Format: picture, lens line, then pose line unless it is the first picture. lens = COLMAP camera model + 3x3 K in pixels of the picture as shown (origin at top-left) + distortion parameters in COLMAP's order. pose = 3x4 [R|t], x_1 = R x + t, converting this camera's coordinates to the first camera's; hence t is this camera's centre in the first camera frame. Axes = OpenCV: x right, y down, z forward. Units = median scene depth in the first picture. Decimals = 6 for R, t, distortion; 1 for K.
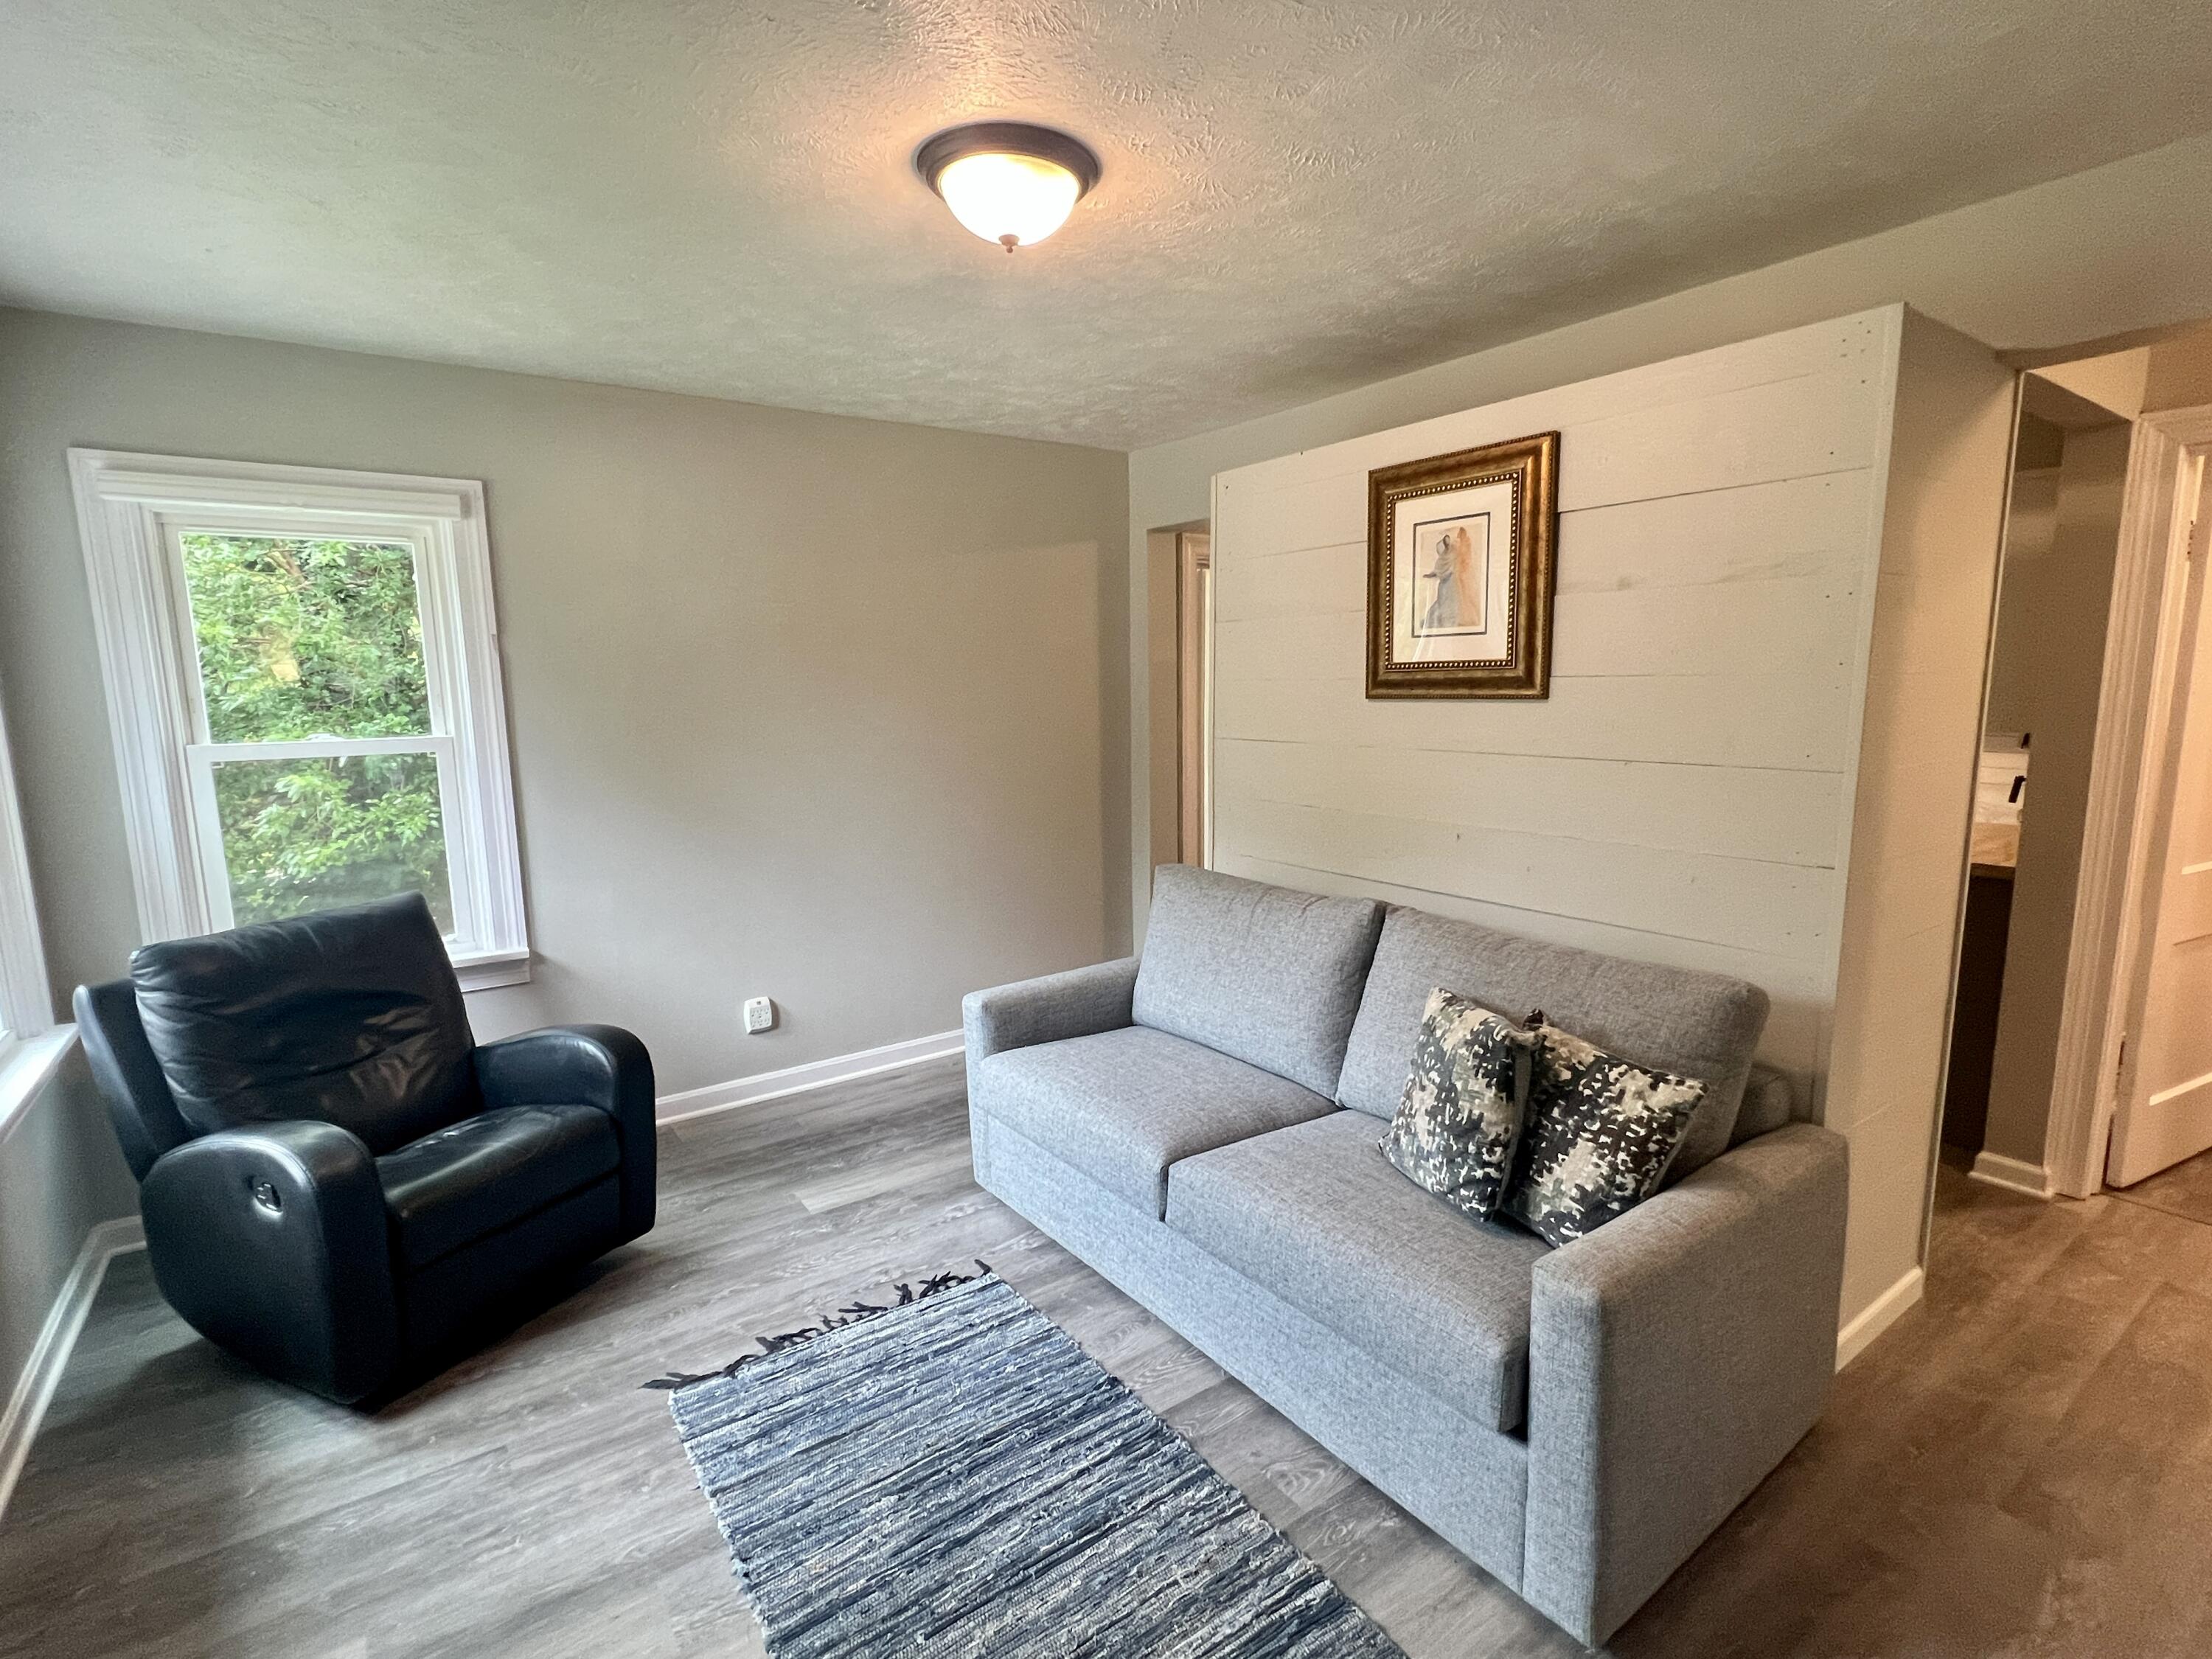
lens RADIAL K [[1048.5, 0, 1101.6], [0, 1048.5, 839.7], [0, 0, 1]] dist [-0.003406, 0.001637]
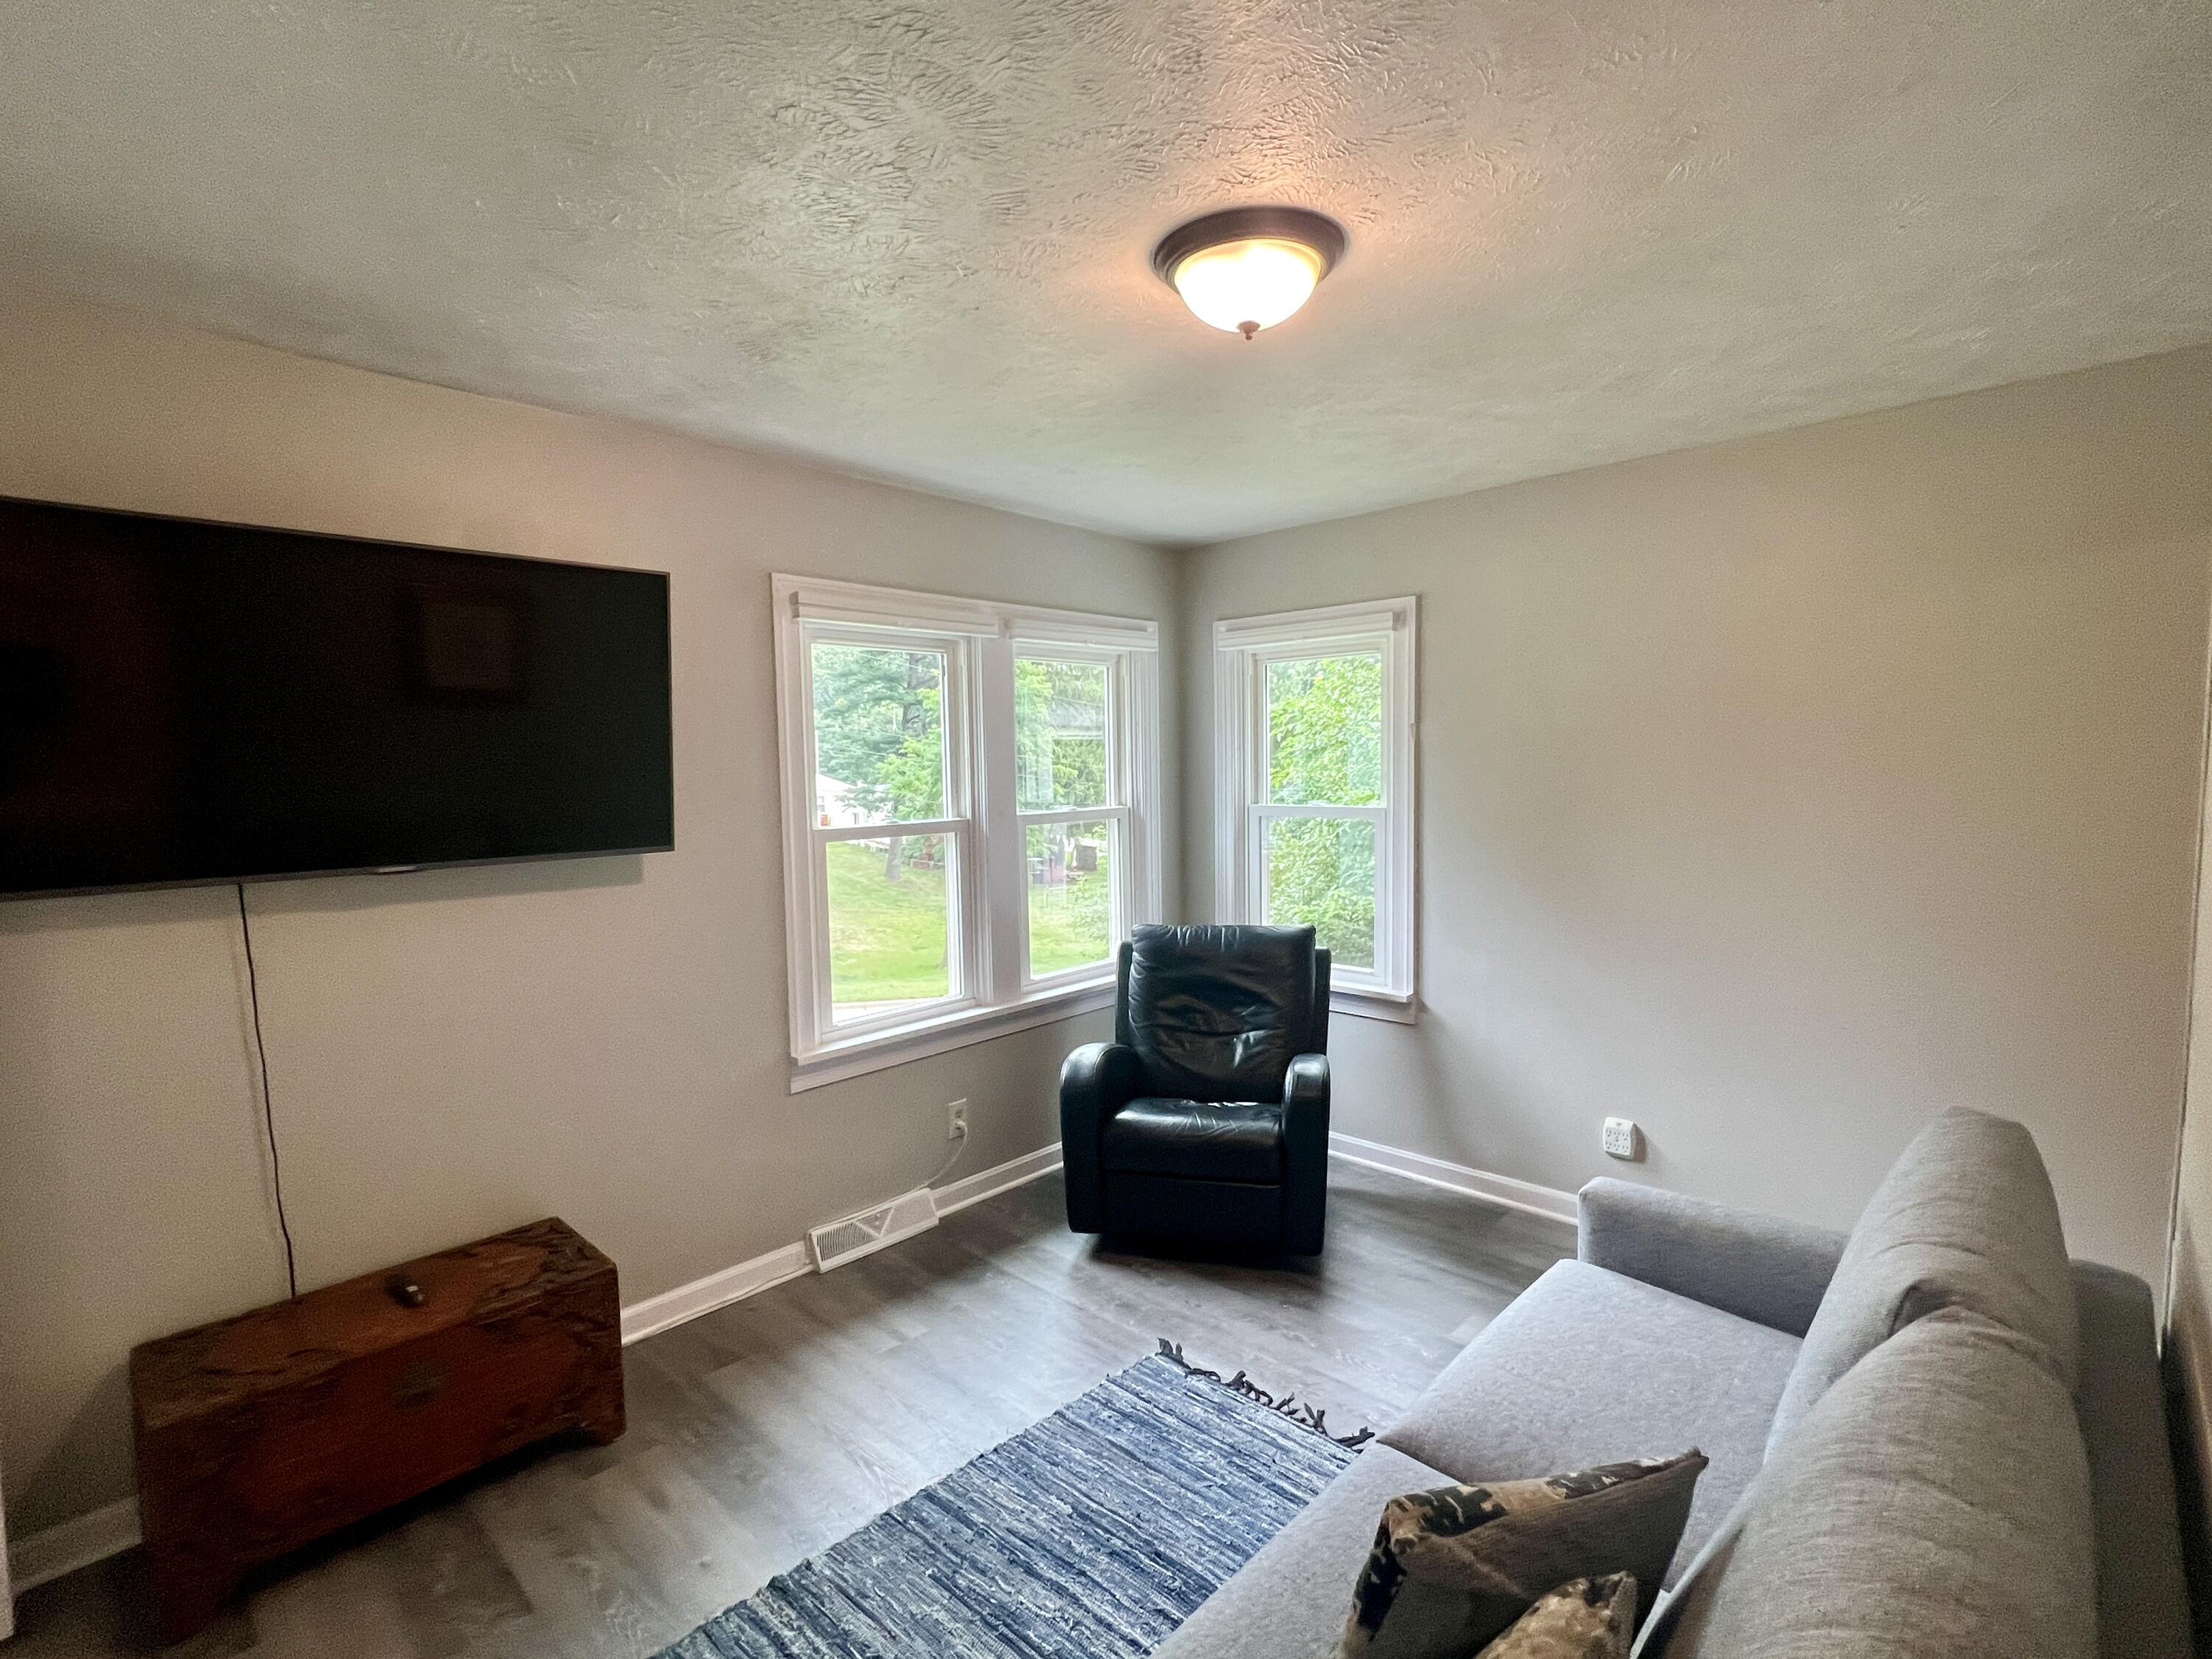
lens RADIAL K [[1048.5, 0, 1103.2], [0, 1048.5, 821.3], [0, 0, 1]] dist [-0.003406, 0.001637]
pose [[0.203126, 0.071128, -0.976566, 0.780805], [-0.134894, 0.989881, 0.044040, -0.140486], [0.969816, 0.122787, 0.210665, 0.656011]]
